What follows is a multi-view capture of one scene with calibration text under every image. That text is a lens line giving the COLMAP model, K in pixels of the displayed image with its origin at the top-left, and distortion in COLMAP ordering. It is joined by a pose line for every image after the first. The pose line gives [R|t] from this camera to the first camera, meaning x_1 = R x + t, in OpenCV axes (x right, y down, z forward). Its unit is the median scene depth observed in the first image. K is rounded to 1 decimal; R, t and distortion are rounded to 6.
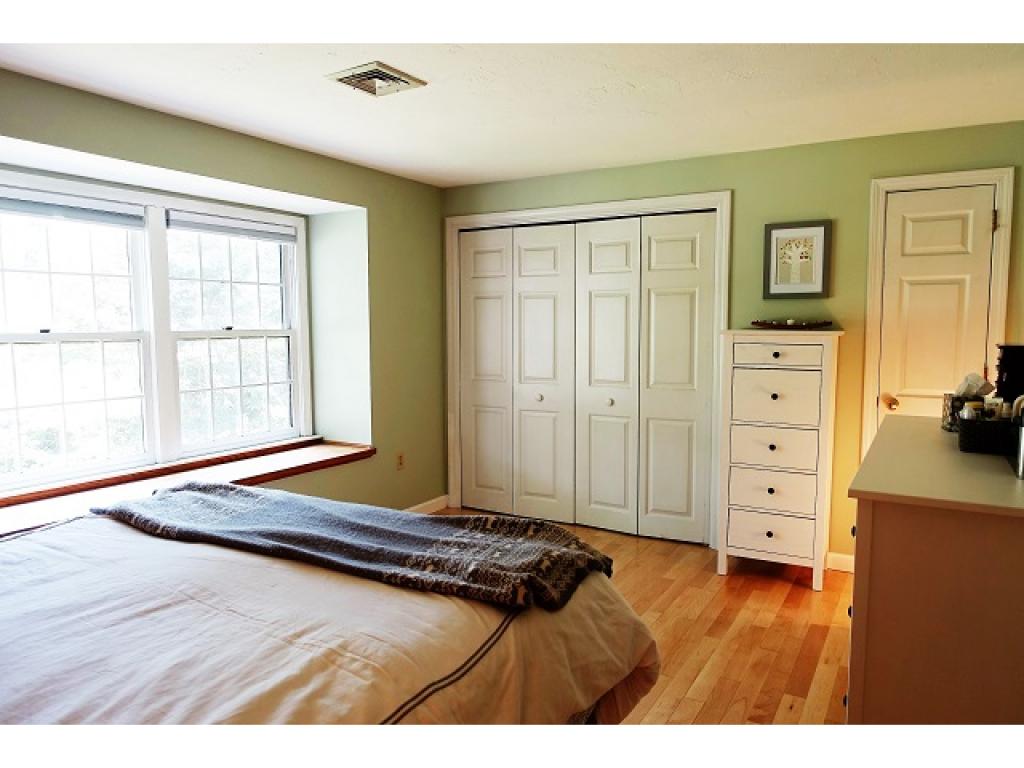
lens RADIAL K [[722.3, 0, 512.3], [0, 722.3, 387.0], [0, 0, 1]] dist [-0.026587, 0.007342]
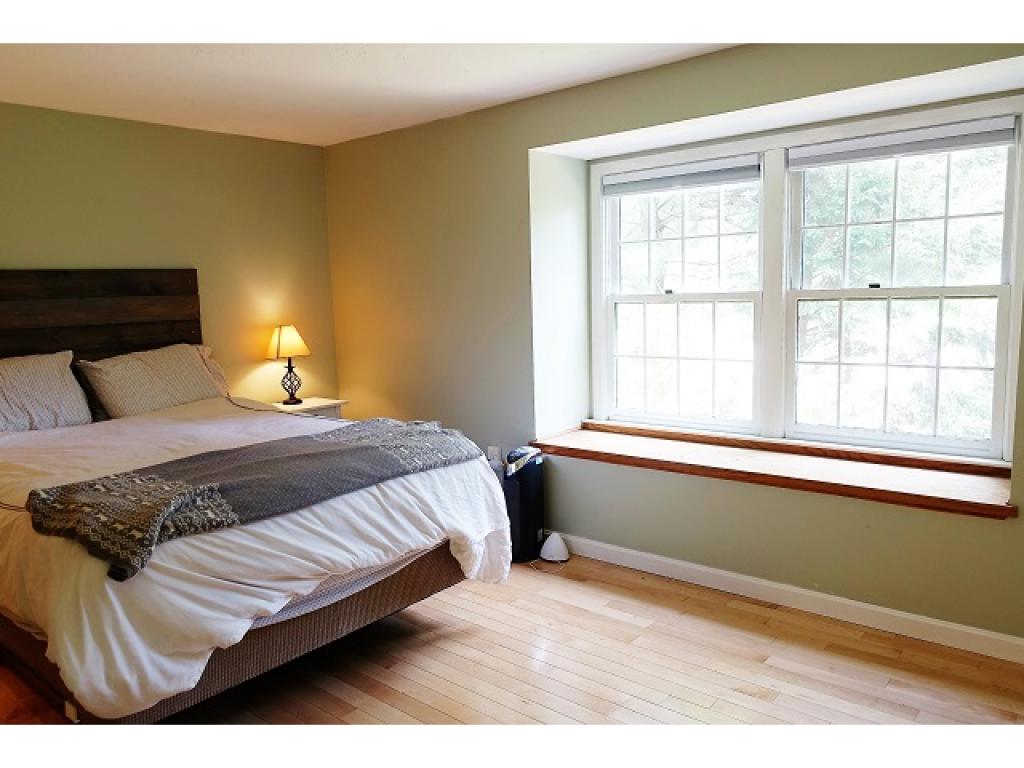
lens RADIAL K [[754.1, 0, 507.7], [0, 754.1, 373.4], [0, 0, 1]] dist [-0.005875, 0.000170]
pose [[-0.181241, 0.116693, -0.976491, 0.492973], [-0.052482, 0.990373, 0.128093, -0.078607], [0.982037, 0.074464, -0.173372, 0.846850]]
